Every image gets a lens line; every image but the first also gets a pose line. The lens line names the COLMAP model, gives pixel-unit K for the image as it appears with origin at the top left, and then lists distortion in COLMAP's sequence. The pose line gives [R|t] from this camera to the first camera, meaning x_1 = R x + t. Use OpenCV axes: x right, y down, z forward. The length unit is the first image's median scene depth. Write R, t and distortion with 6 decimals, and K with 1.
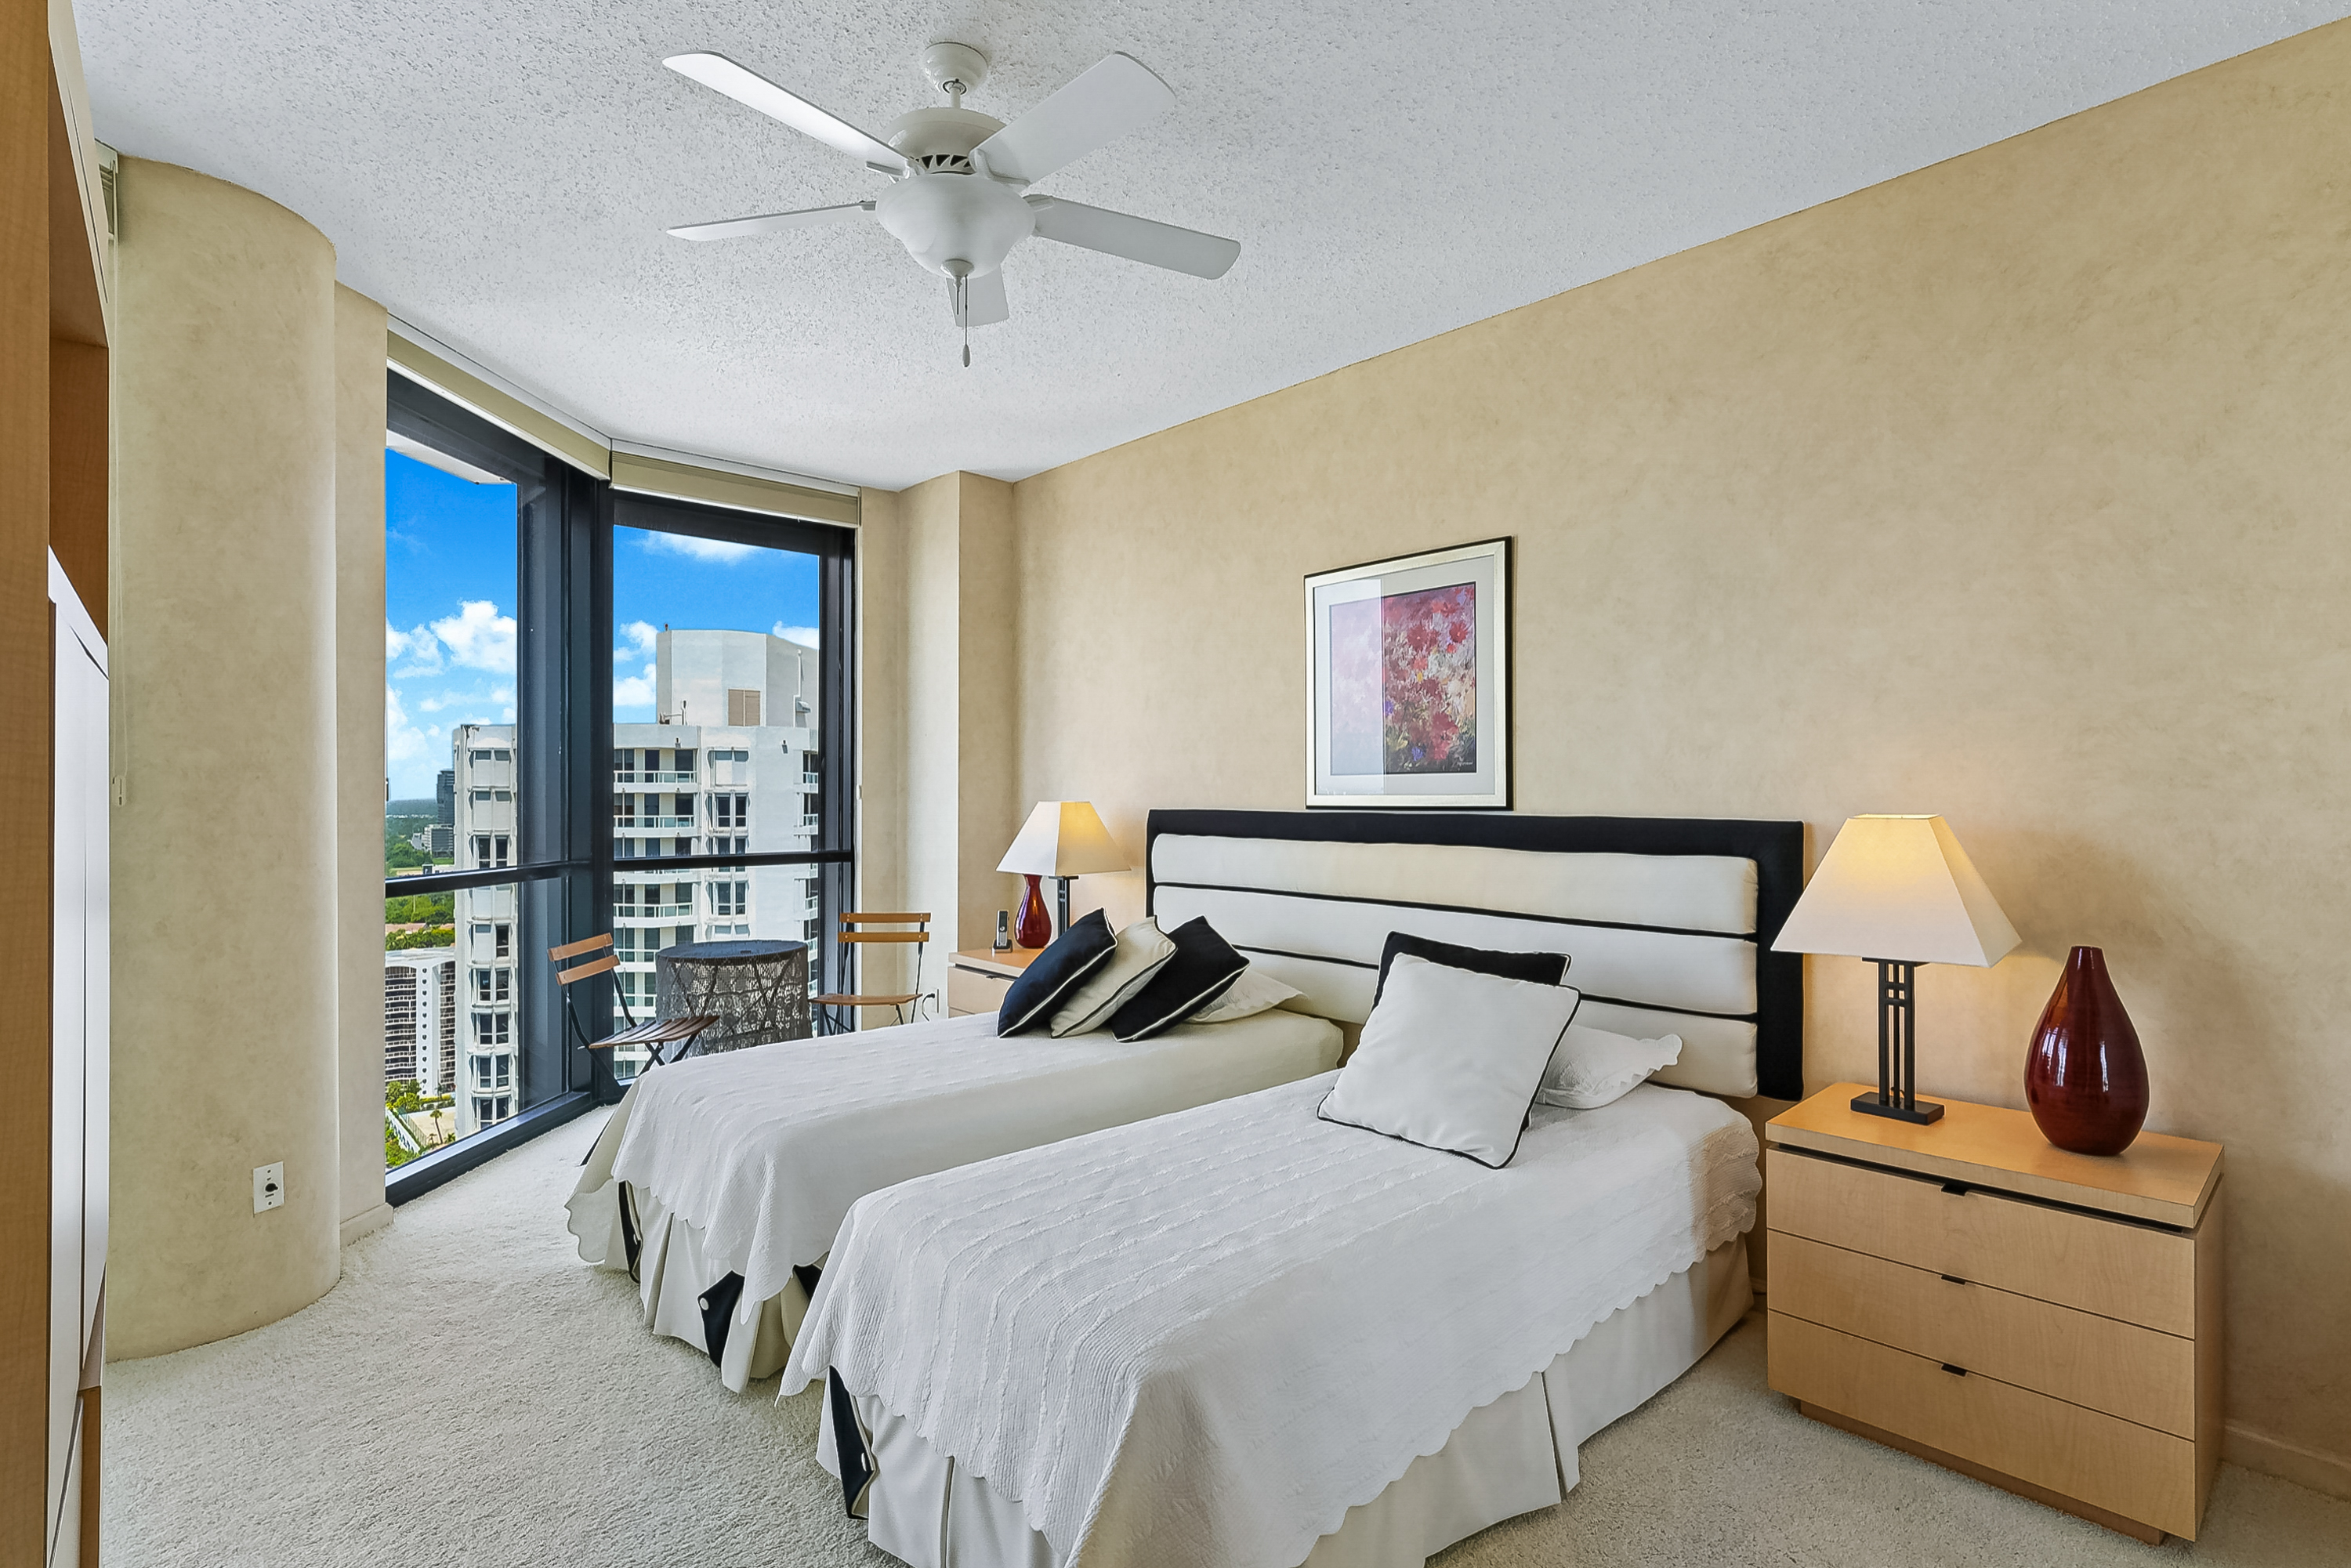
lens RADIAL K [[988.5, 0, 1175.5], [0, 988.5, 784.0], [0, 0, 1]] dist [-0.000998, -0.000051]
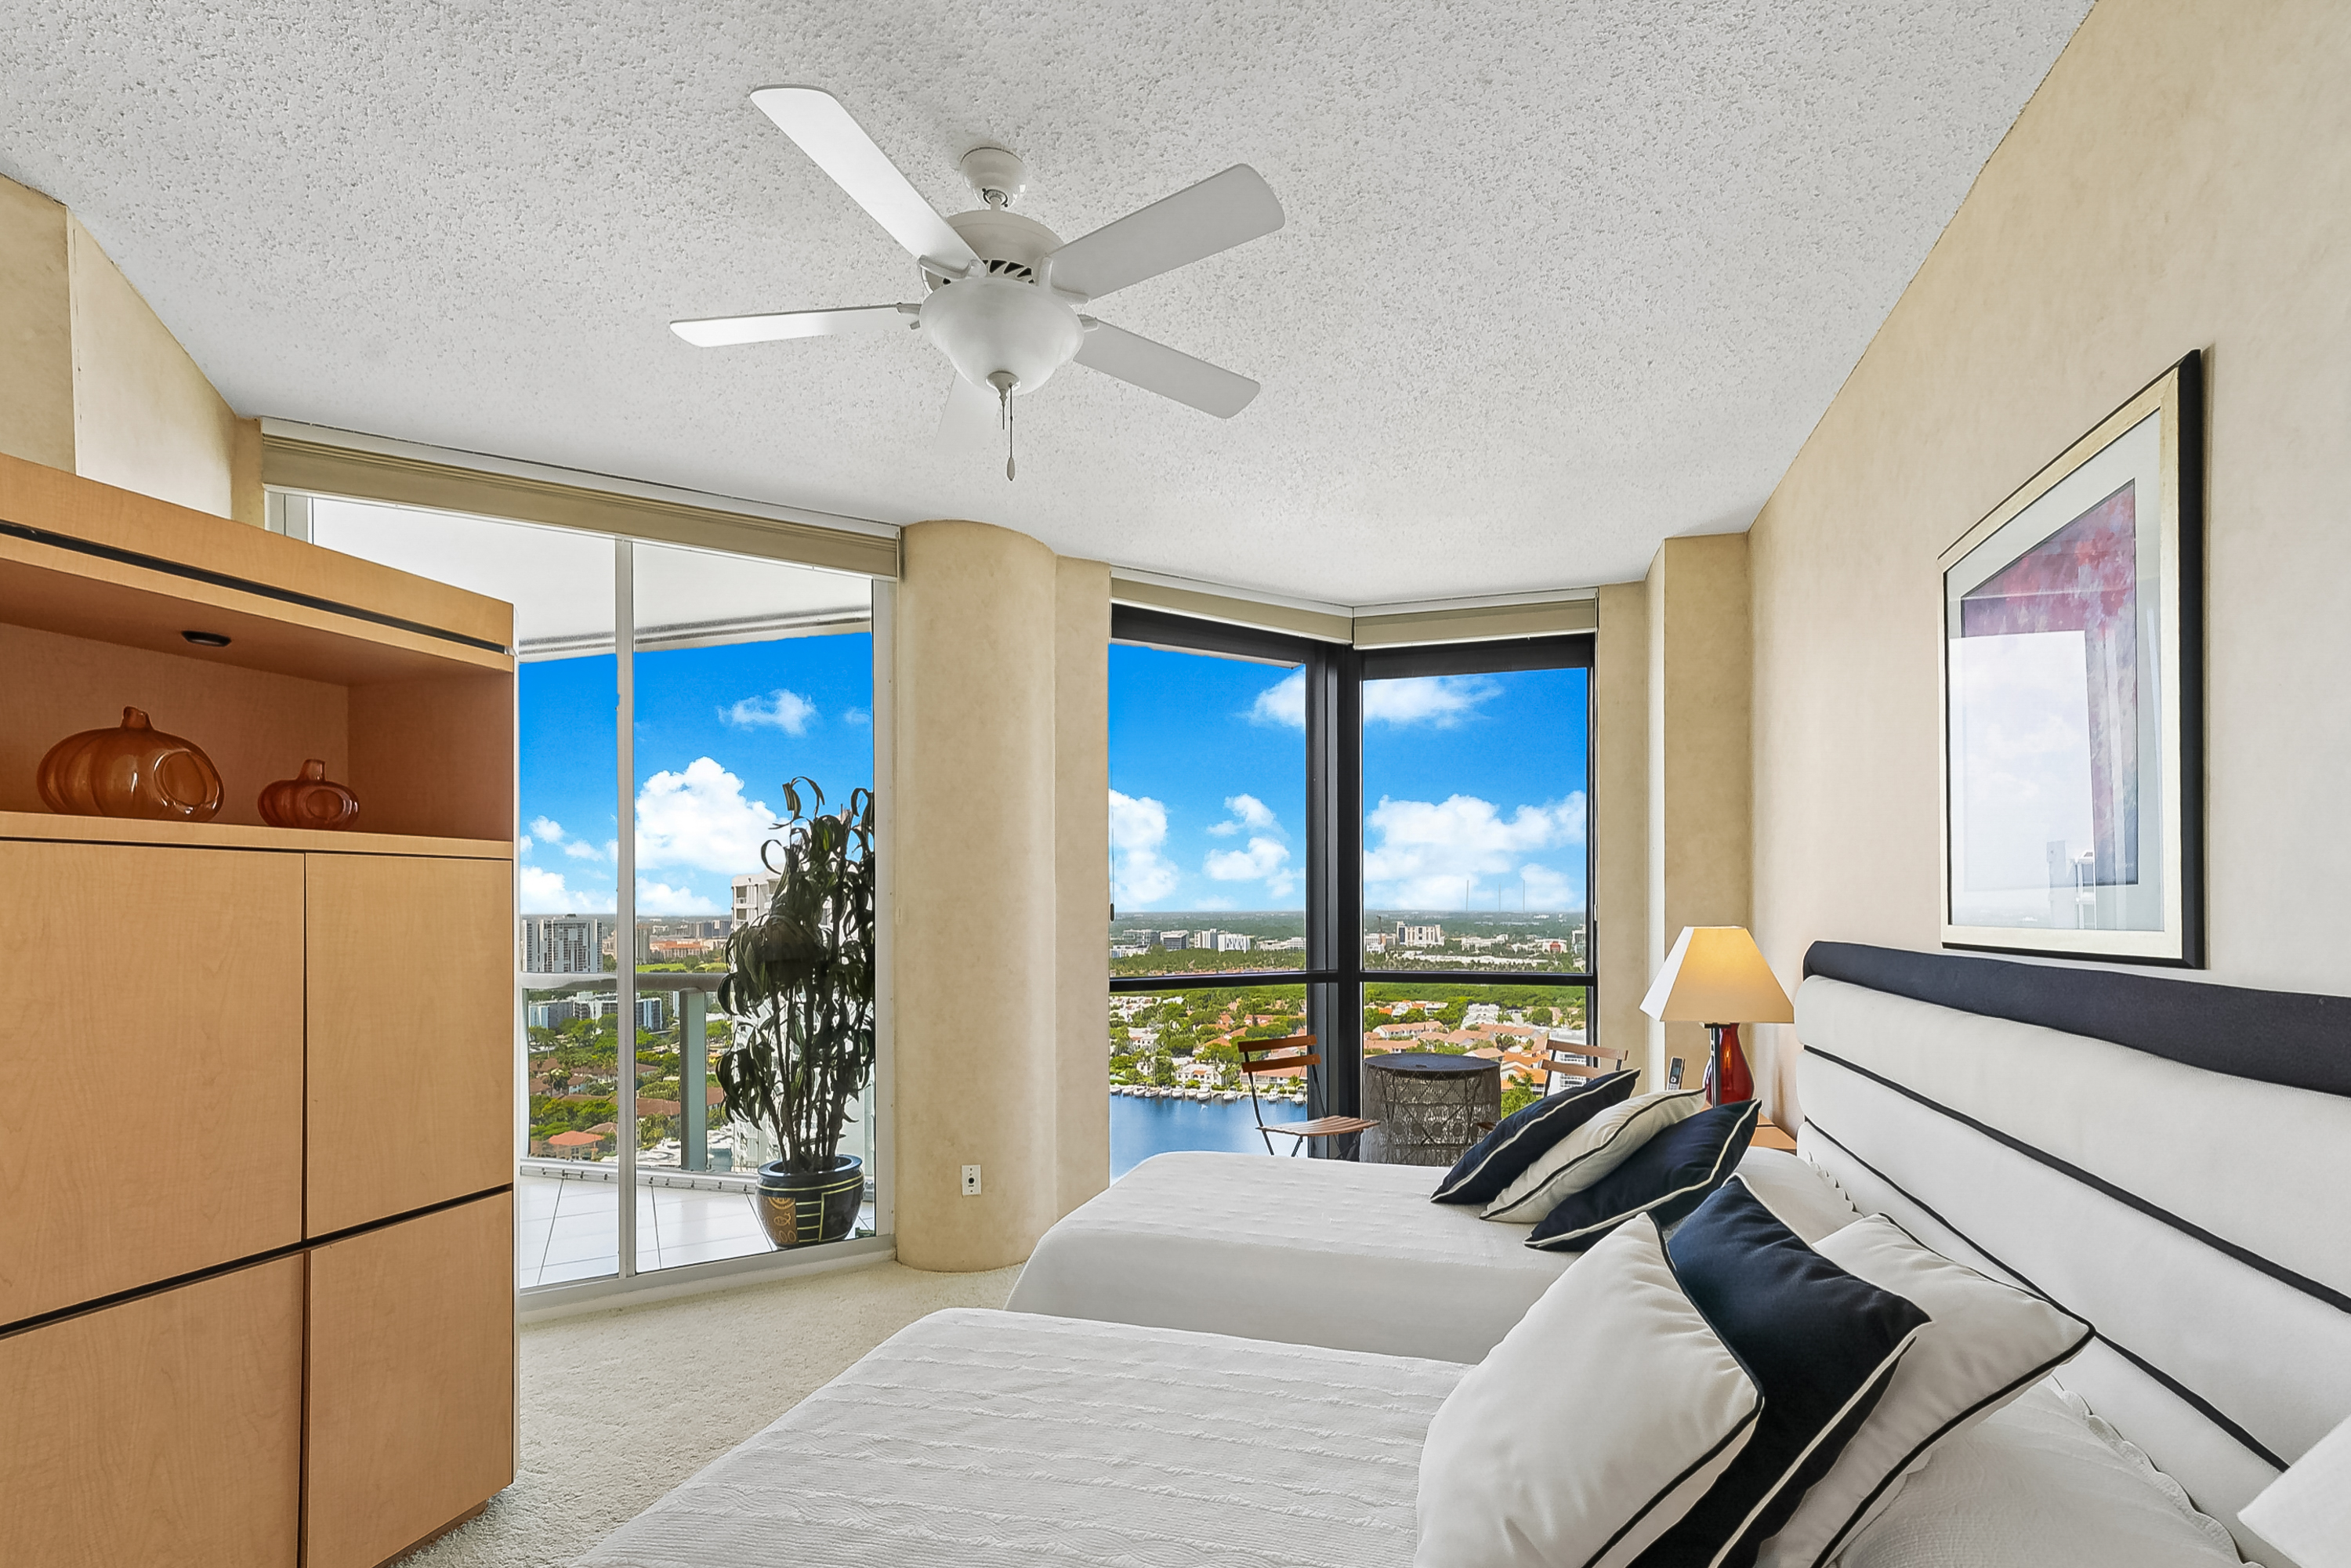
lens RADIAL K [[956.5, 0, 1253.9], [0, 956.5, 899.4], [0, 0, 1]] dist [0.001651, 0.000138]
pose [[0.602756, -0.009154, -0.797873, 0.423127], [0.008601, 0.999951, -0.004974, -0.005483], [0.797879, -0.003864, 0.602805, 0.396816]]
